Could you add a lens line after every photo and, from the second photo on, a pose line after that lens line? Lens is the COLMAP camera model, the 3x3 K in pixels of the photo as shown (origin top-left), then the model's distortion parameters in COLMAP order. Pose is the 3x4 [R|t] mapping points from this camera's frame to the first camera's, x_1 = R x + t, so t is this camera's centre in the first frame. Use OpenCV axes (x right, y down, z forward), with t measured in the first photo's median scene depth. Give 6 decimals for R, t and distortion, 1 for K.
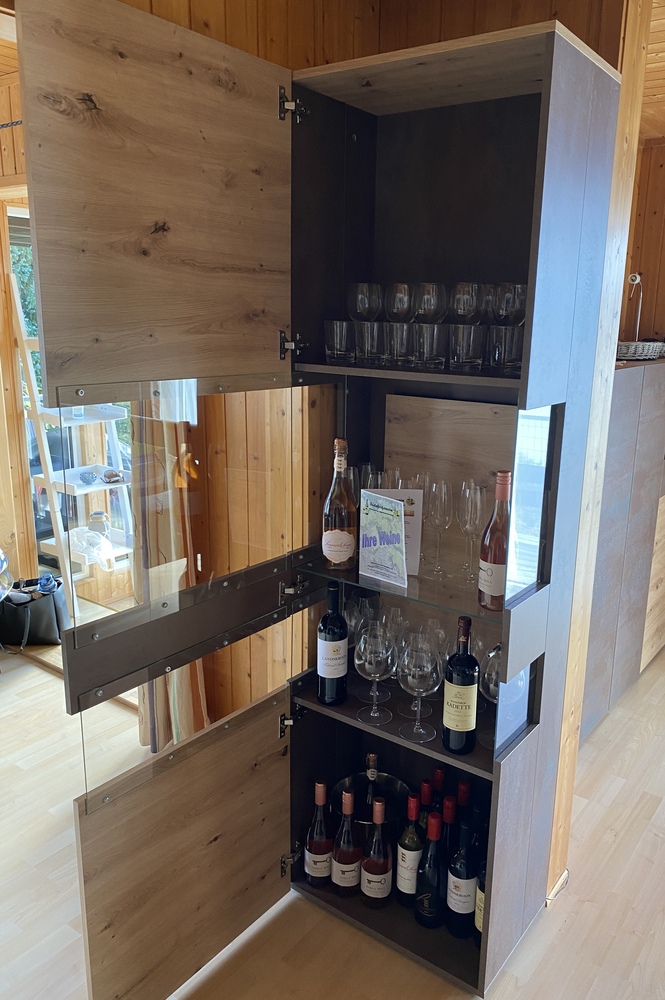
lens RADIAL K [[777.5, 0, 332.5], [0, 777.5, 500.0], [0, 0, 1]] dist [-0.000521, 0.002946]
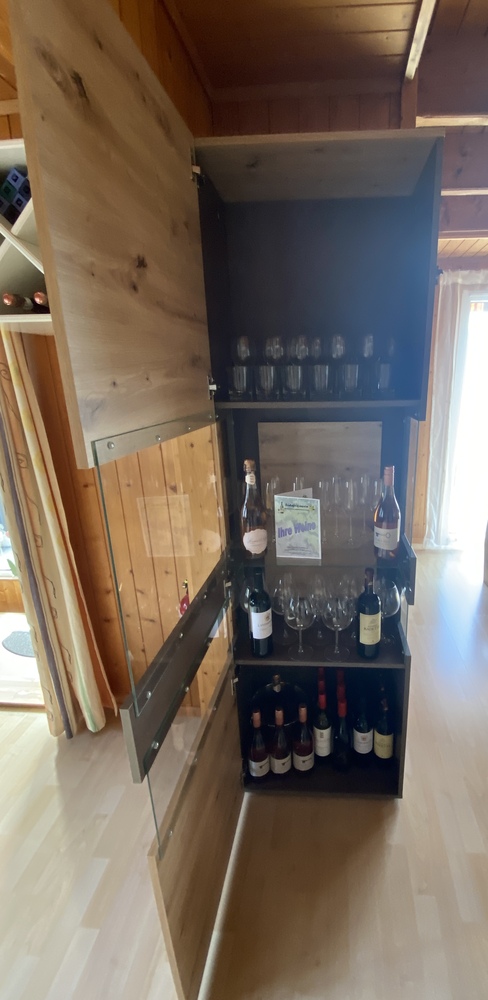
lens RADIAL K [[408.3, 0, 244.0], [0, 408.3, 500.0], [0, 0, 1]] dist [0.001108, -0.000017]
pose [[0.827889, -0.187895, 0.528484, -0.374498], [0.159774, 0.982186, 0.098910, -0.082792], [-0.537654, 0.002552, 0.843161, 0.443929]]
